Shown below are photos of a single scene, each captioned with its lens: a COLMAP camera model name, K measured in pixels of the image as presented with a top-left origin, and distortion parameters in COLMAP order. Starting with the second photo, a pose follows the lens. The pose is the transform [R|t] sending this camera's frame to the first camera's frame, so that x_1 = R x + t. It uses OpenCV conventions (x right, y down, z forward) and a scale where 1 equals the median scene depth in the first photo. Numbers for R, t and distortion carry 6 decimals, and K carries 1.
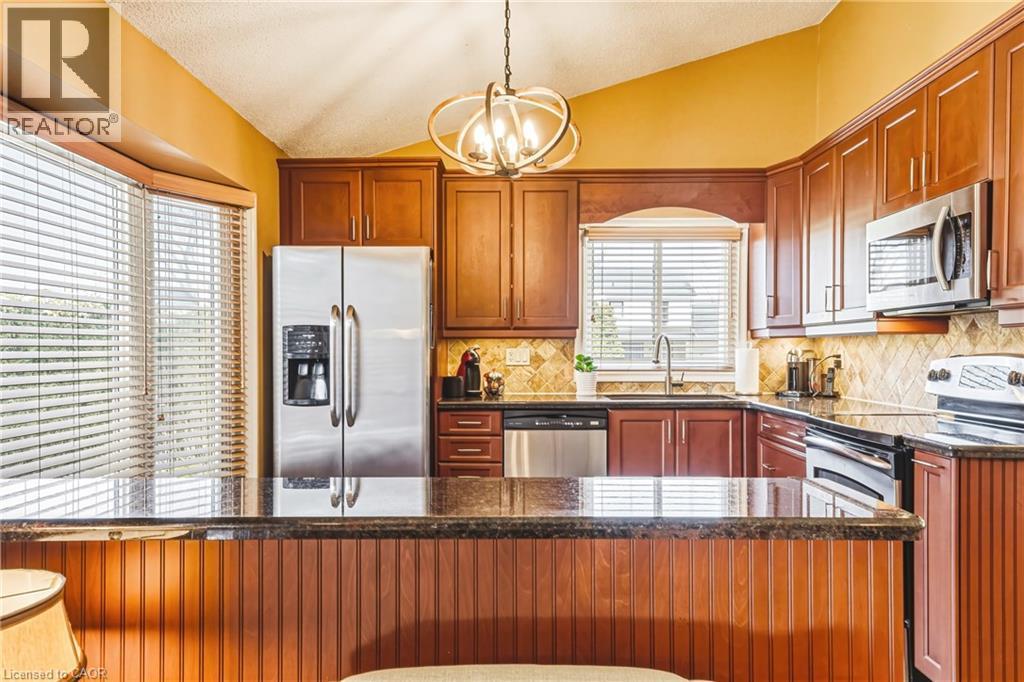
lens RADIAL K [[674.0, 0, 509.9], [0, 674.0, 355.2], [0, 0, 1]] dist [0.004429, 0.000537]
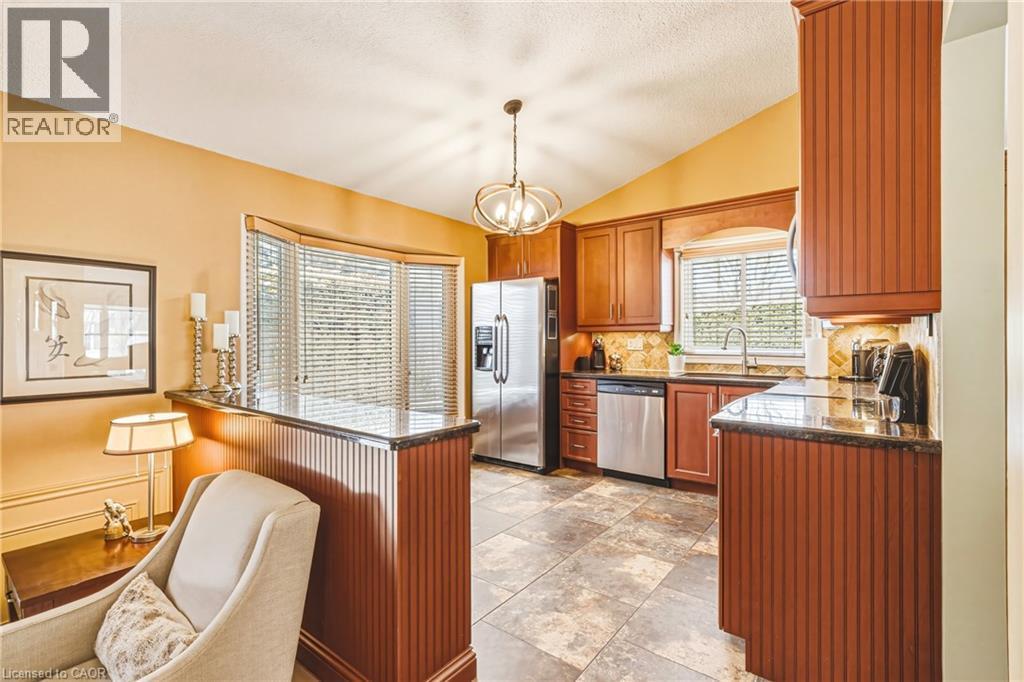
lens RADIAL K [[452.3, 0, 512.0], [0, 452.3, 341.0], [0, 0, 1]] dist [-0.001689, -0.000094]
pose [[0.792471, -0.001606, -0.609907, 0.433178], [-0.003045, 0.999974, -0.006590, 0.002486], [0.609902, 0.007080, 0.792445, 0.070825]]
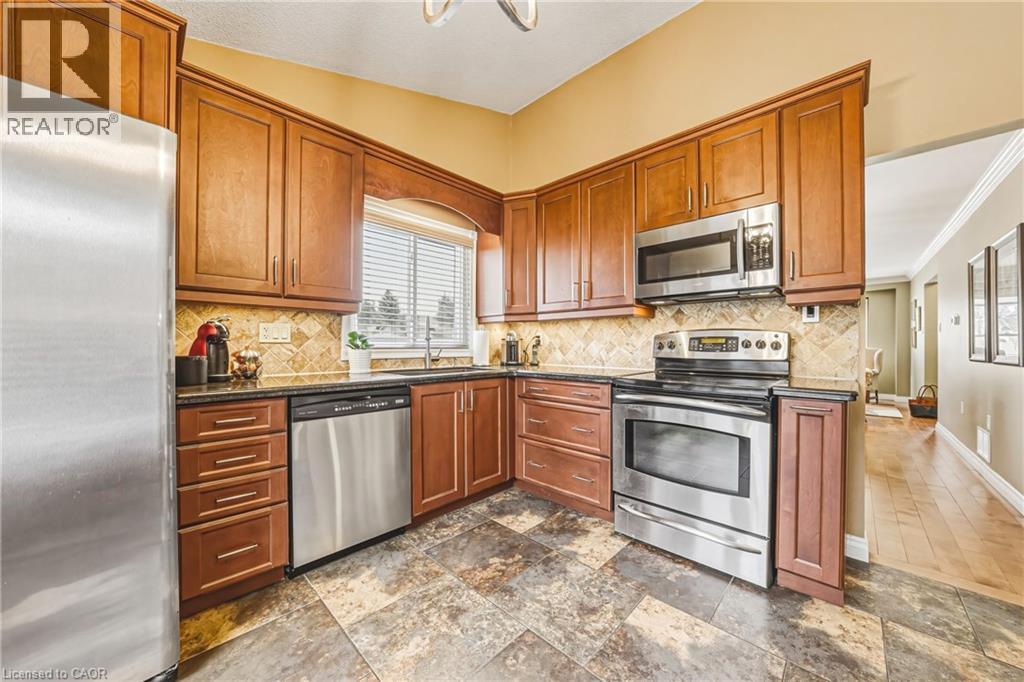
lens RADIAL K [[361.7, 0, 511.4], [0, 361.7, 344.1], [0, 0, 1]] dist [-0.020833, 0.000108]
pose [[0.685276, 0.003839, 0.728274, -0.126553], [0.005059, 0.999937, -0.010032, 0.024973], [-0.728266, 0.010559, 0.685213, 0.503969]]
